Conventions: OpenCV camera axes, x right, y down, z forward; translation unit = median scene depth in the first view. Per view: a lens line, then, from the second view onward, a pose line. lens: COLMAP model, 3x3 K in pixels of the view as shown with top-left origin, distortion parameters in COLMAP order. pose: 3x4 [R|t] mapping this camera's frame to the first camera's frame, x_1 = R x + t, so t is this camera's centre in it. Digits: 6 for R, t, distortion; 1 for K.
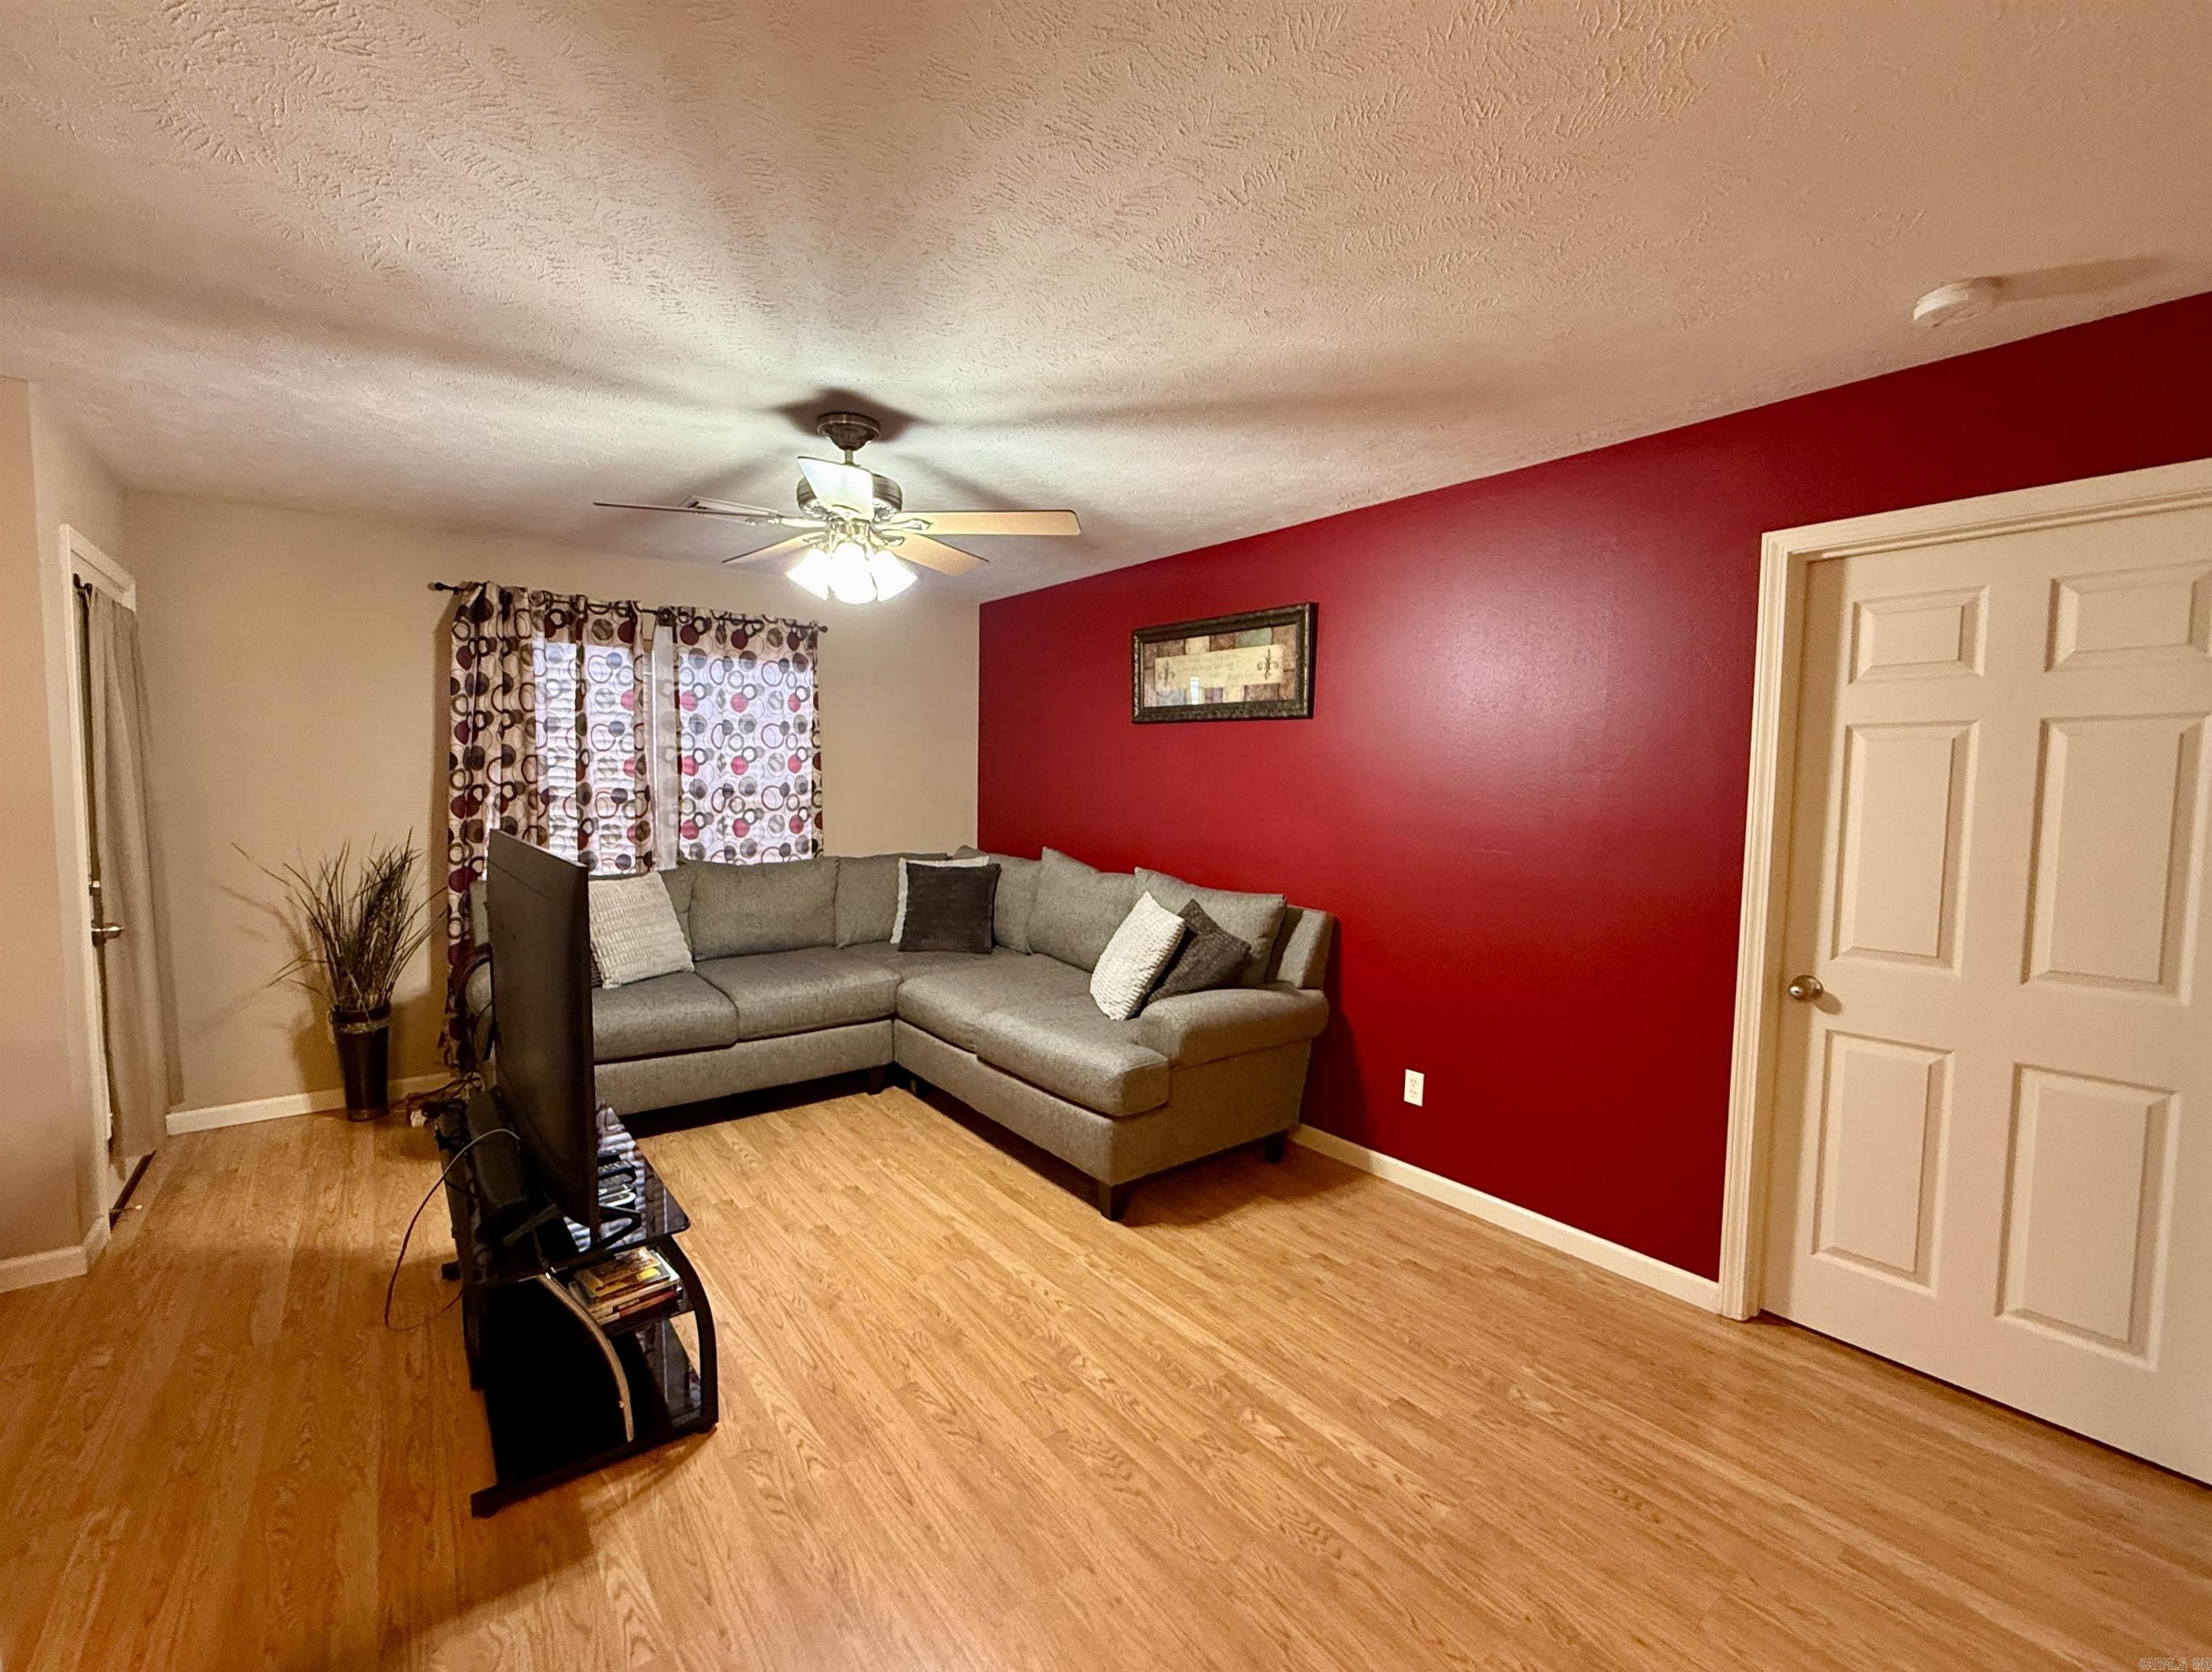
lens RADIAL K [[932.6, 0, 1069.1], [0, 932.6, 840.0], [0, 0, 1]] dist [0.001014, 0.000267]
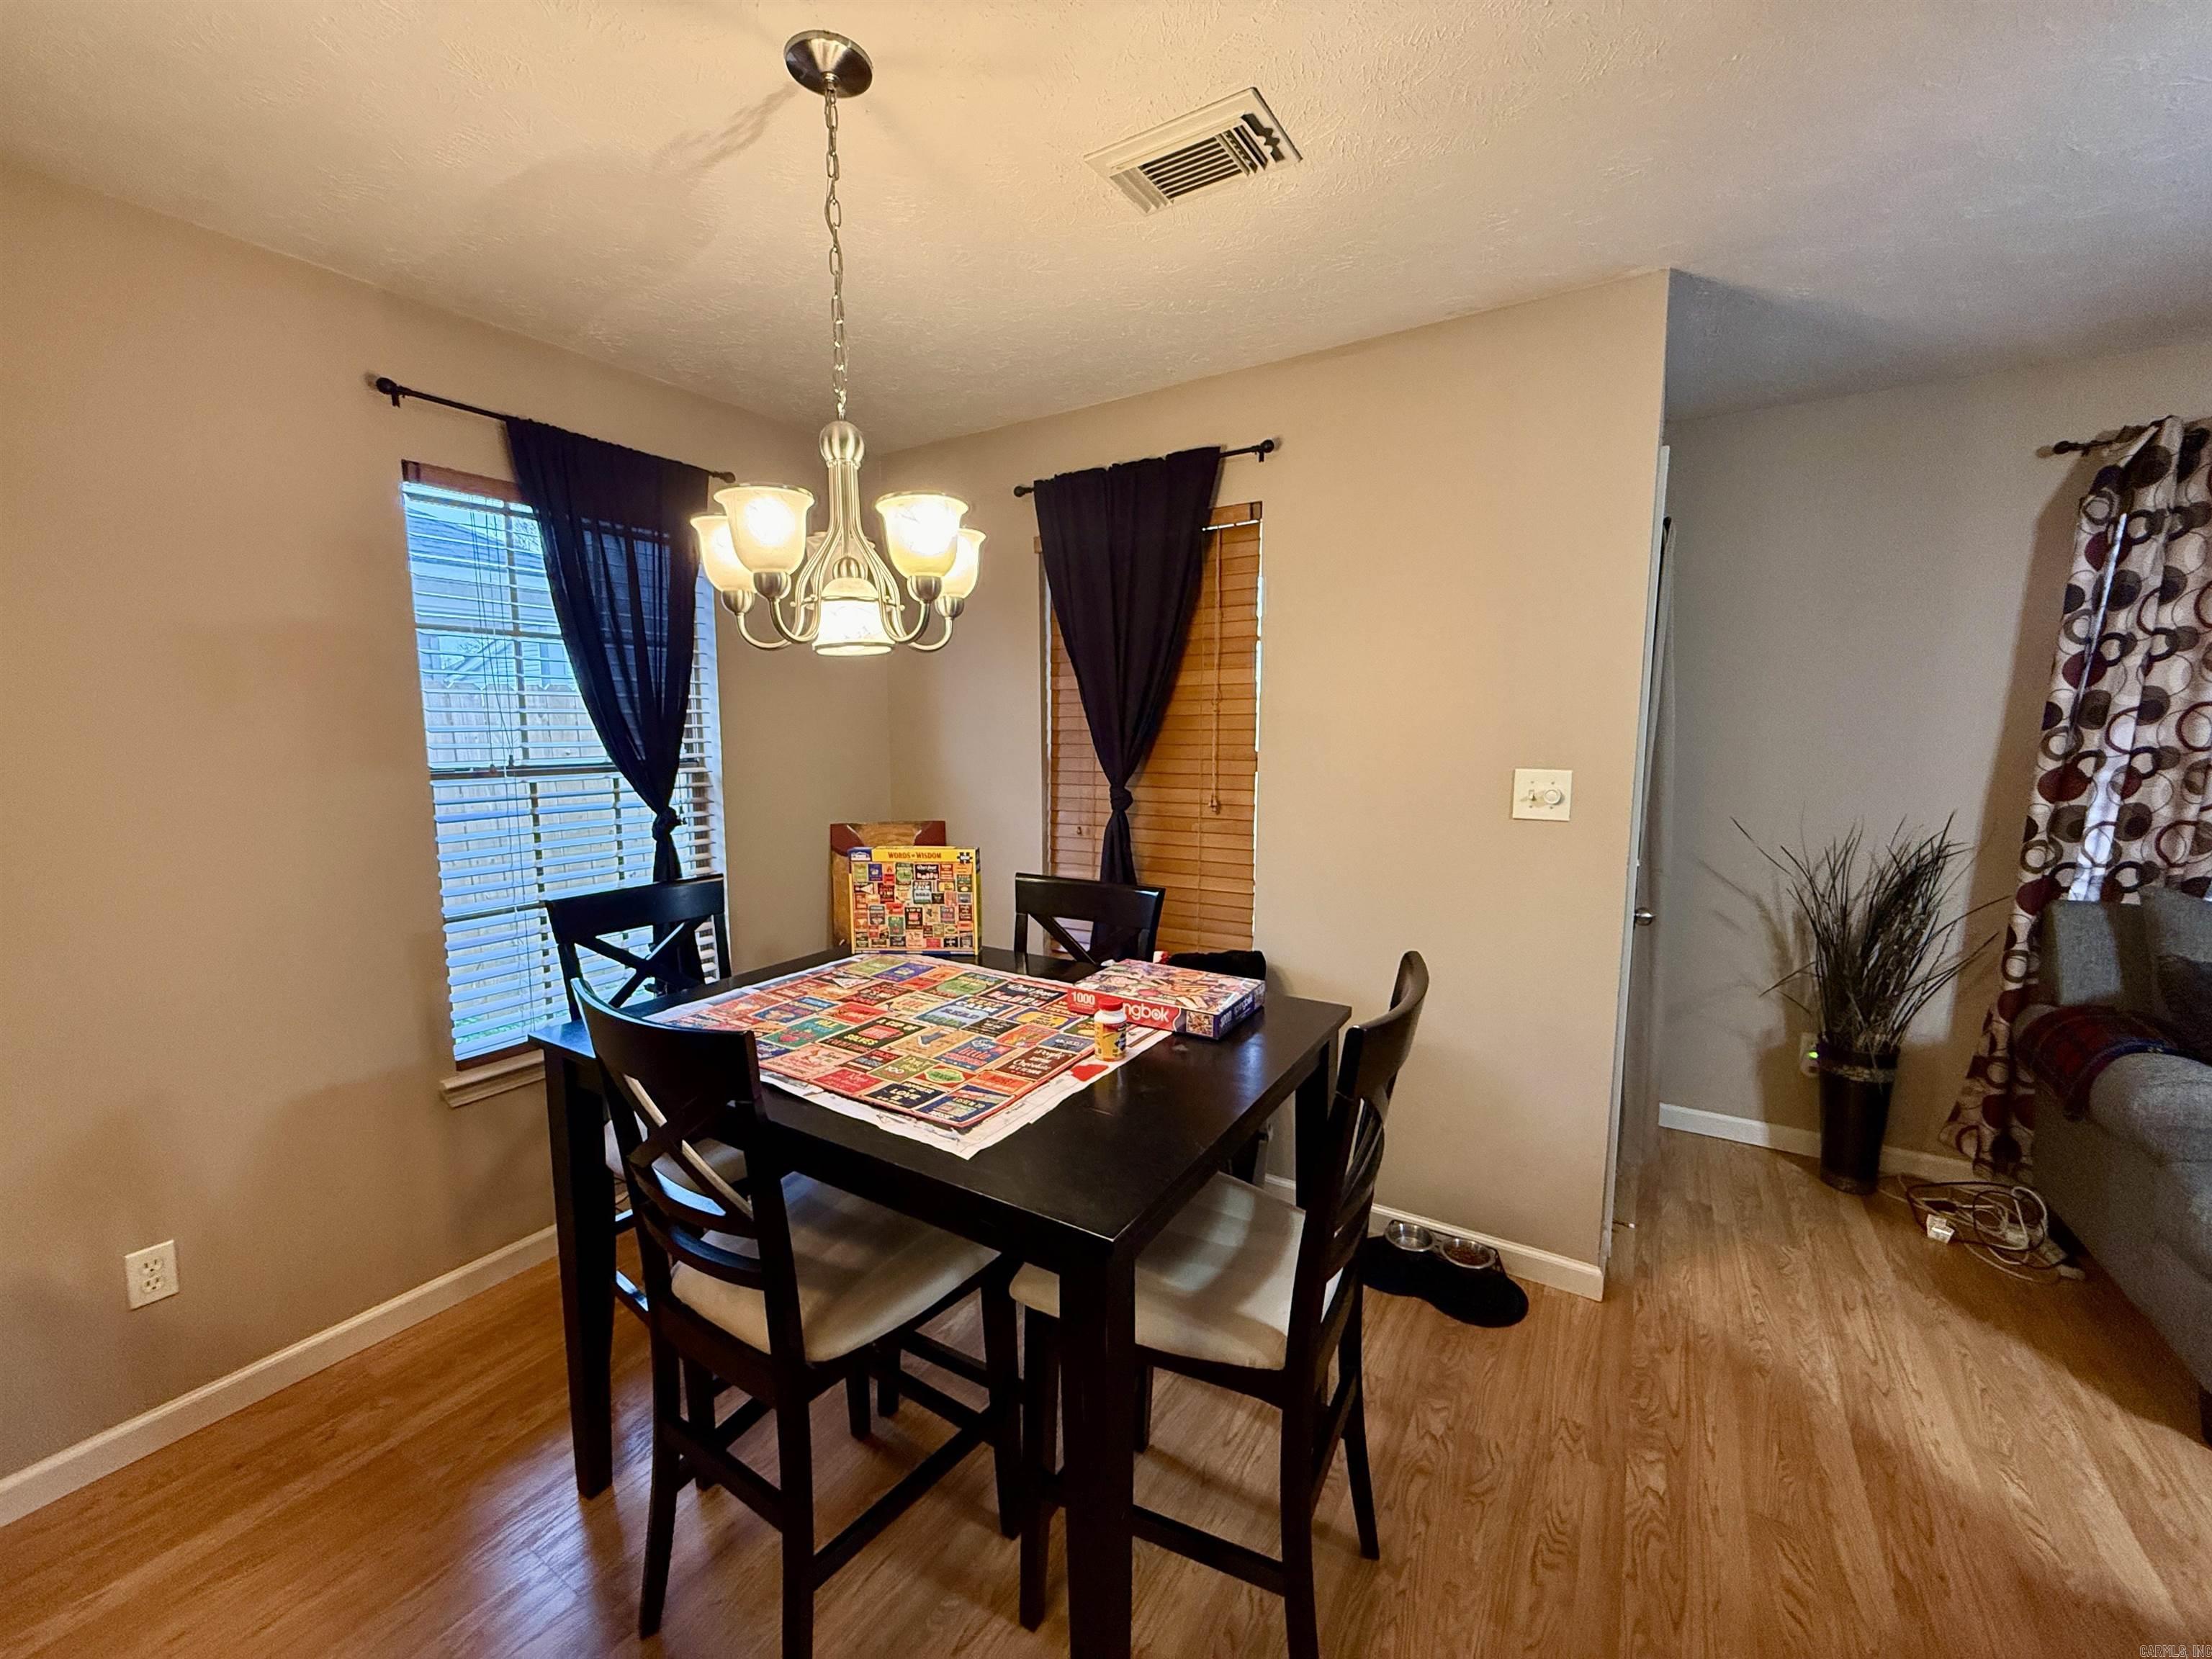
lens RADIAL K [[895.8, 0, 1106.0], [0, 895.8, 829.5], [0, 0, 1]] dist [-0.001586, -0.000034]
pose [[0.364056, 0.094899, -0.926530, -0.302225], [-0.059192, 0.995142, 0.078668, -0.014412], [0.929494, 0.026204, 0.367905, 0.148790]]
